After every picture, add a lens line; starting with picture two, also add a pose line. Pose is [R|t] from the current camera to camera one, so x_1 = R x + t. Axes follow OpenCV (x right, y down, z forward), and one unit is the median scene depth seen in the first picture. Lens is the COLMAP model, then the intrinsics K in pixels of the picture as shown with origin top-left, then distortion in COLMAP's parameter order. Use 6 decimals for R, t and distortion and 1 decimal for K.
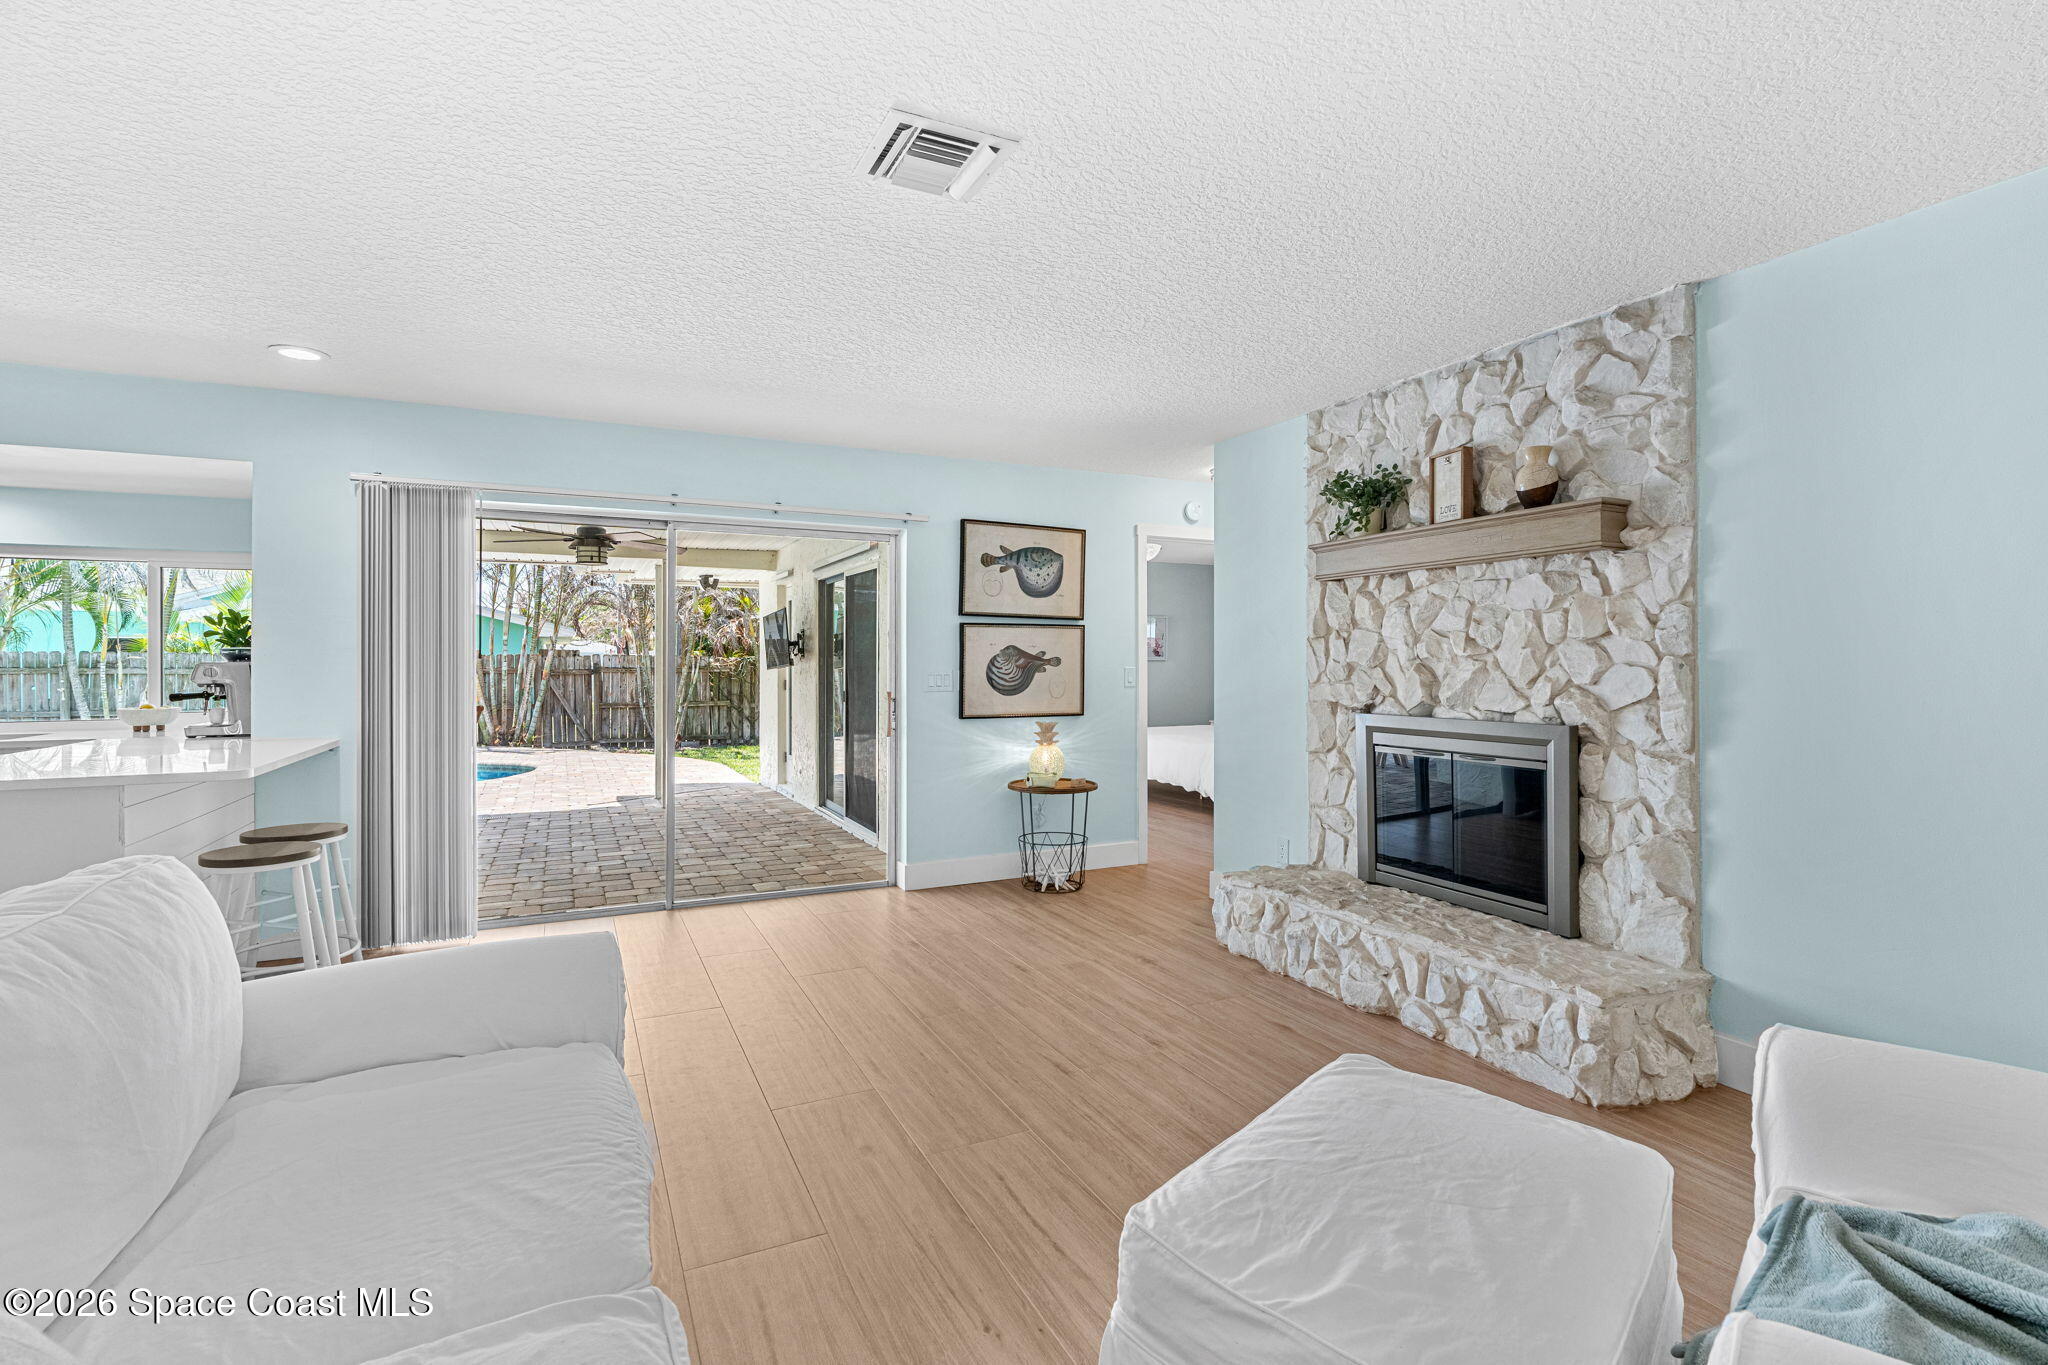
lens RADIAL K [[929.7, 0, 1019.4], [0, 929.7, 661.6], [0, 0, 1]] dist [-0.010185, 0.001528]
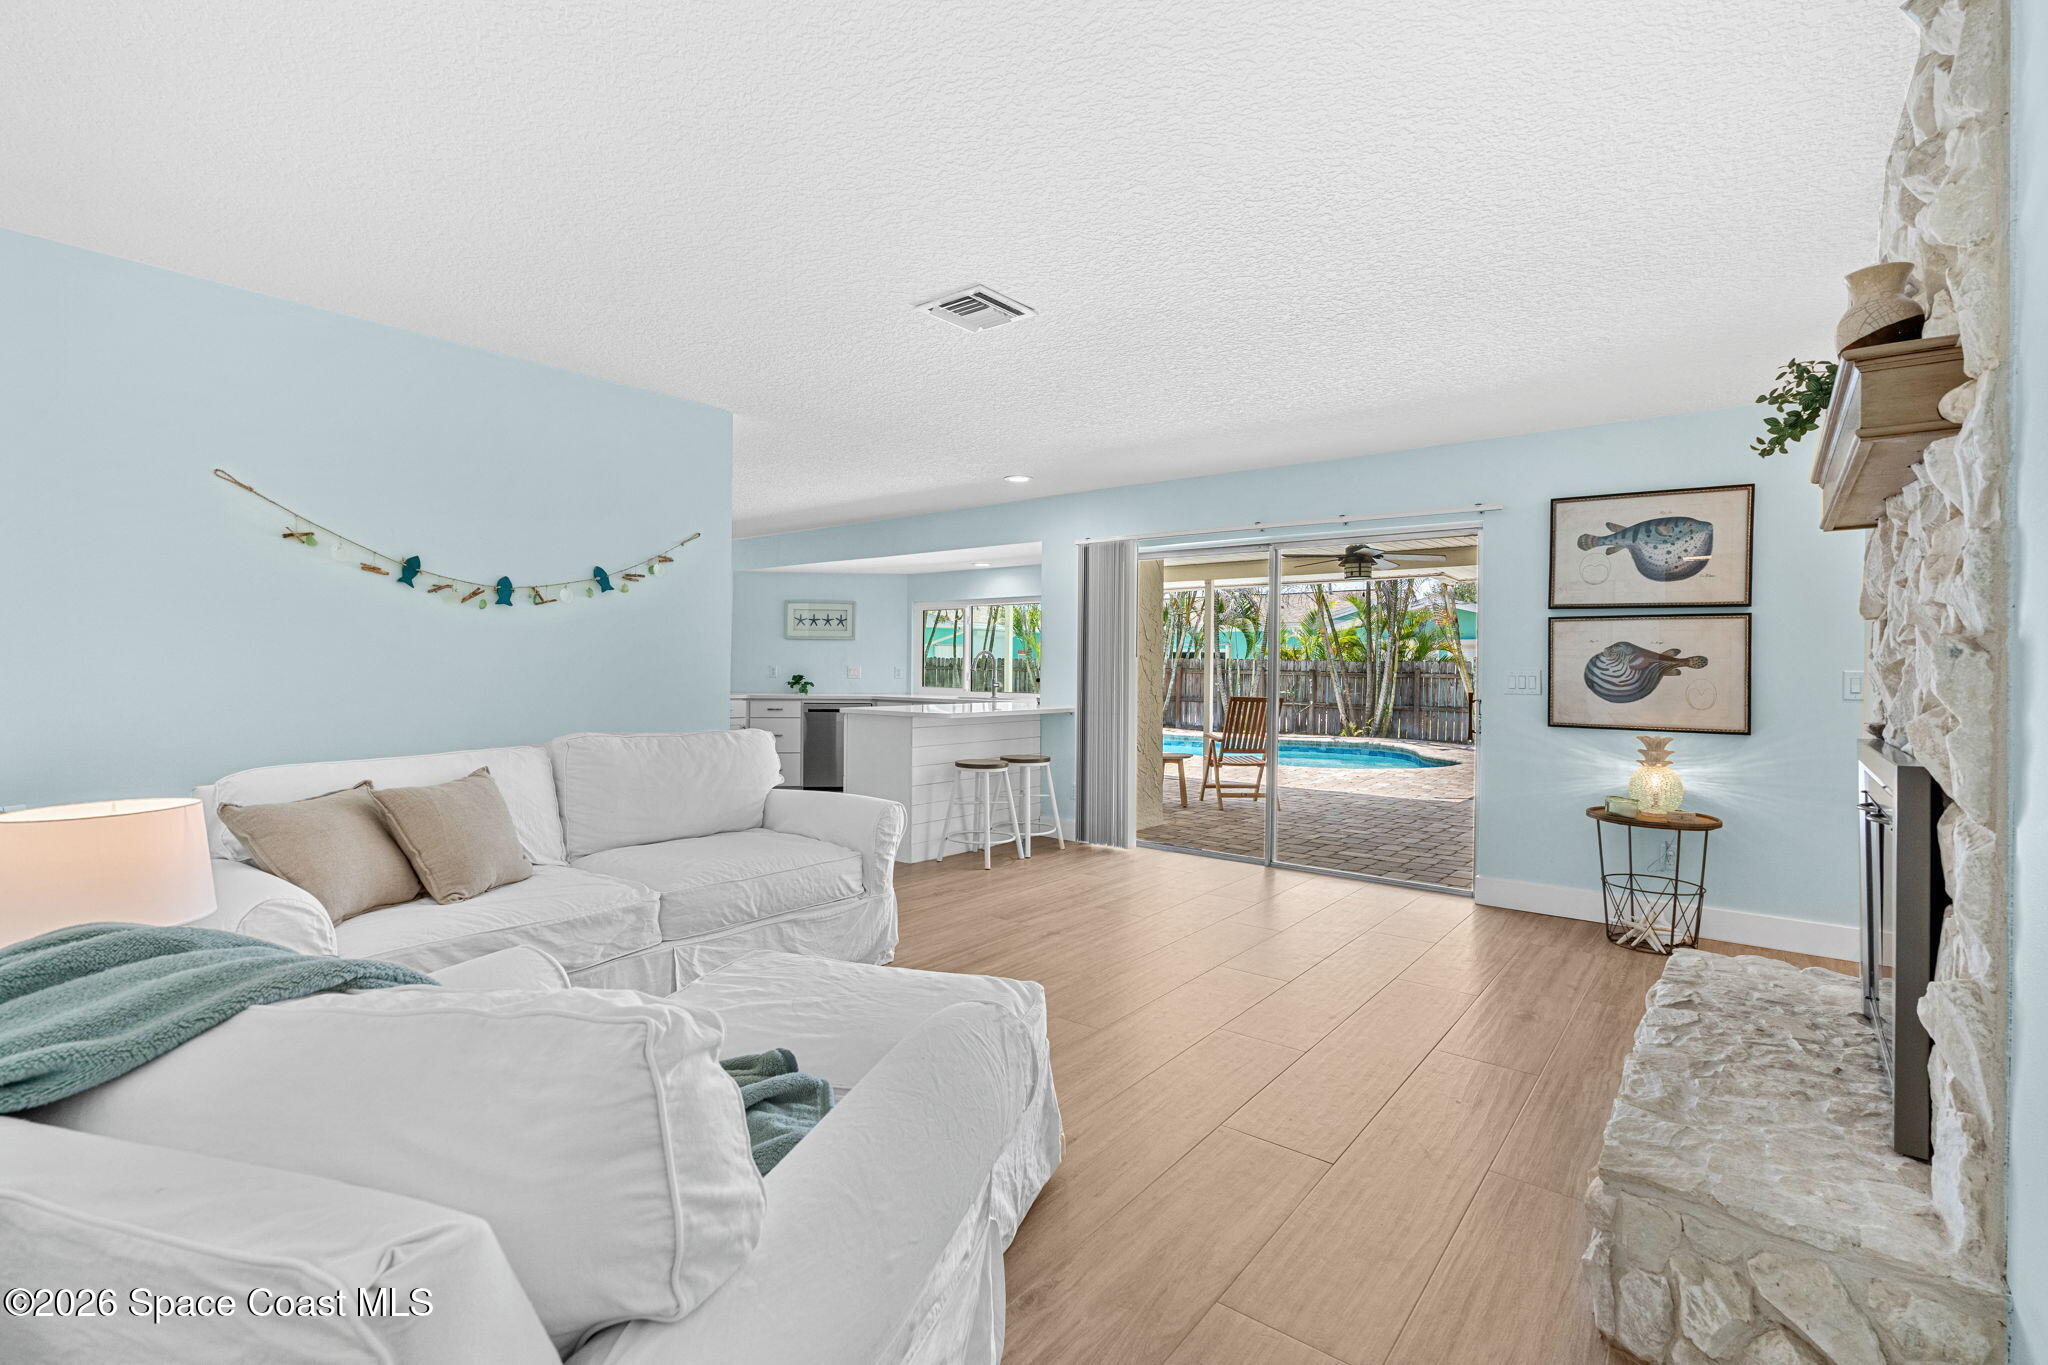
lens RADIAL K [[929.7, 0, 1032.8], [0, 929.7, 664.2], [0, 0, 1]] dist [-0.010185, 0.001528]
pose [[0.433187, 0.003149, -0.901299, 0.648313], [-0.010831, 0.999940, -0.001713, 0.012083], [0.901239, 0.010504, 0.433195, 0.225386]]
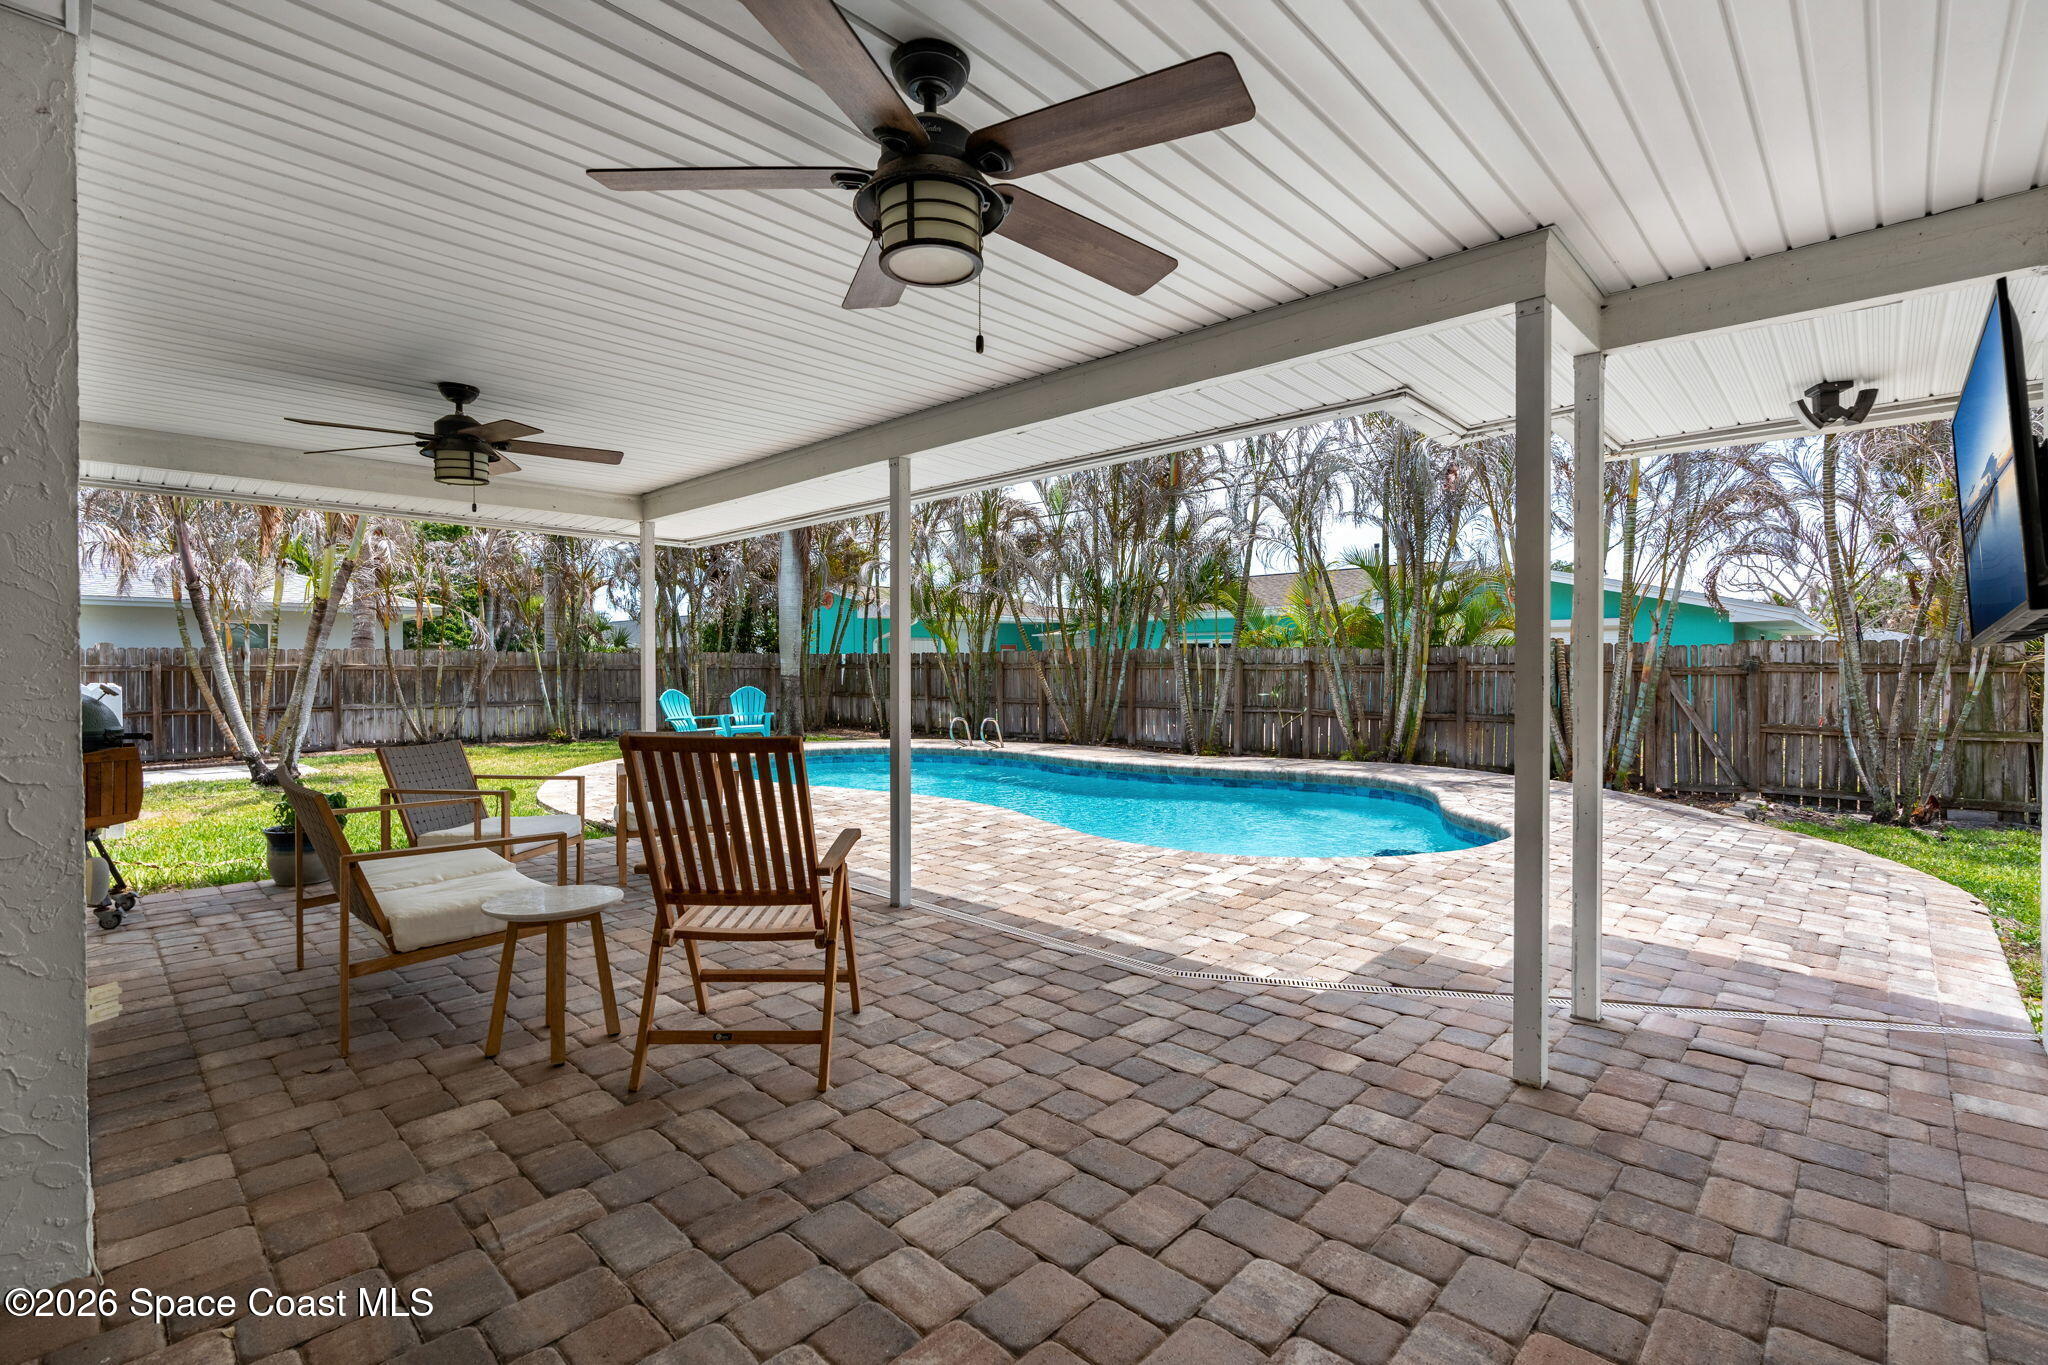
lens RADIAL K [[929.7, 0, 1033.4], [0, 929.7, 672.0], [0, 0, 1]] dist [-0.010185, 0.001528]
pose [[0.358494, 0.006874, -0.933507, -0.296515], [0.000239, 0.999972, 0.007456, 0.029426], [0.933532, -0.002896, 0.358482, 1.476324]]
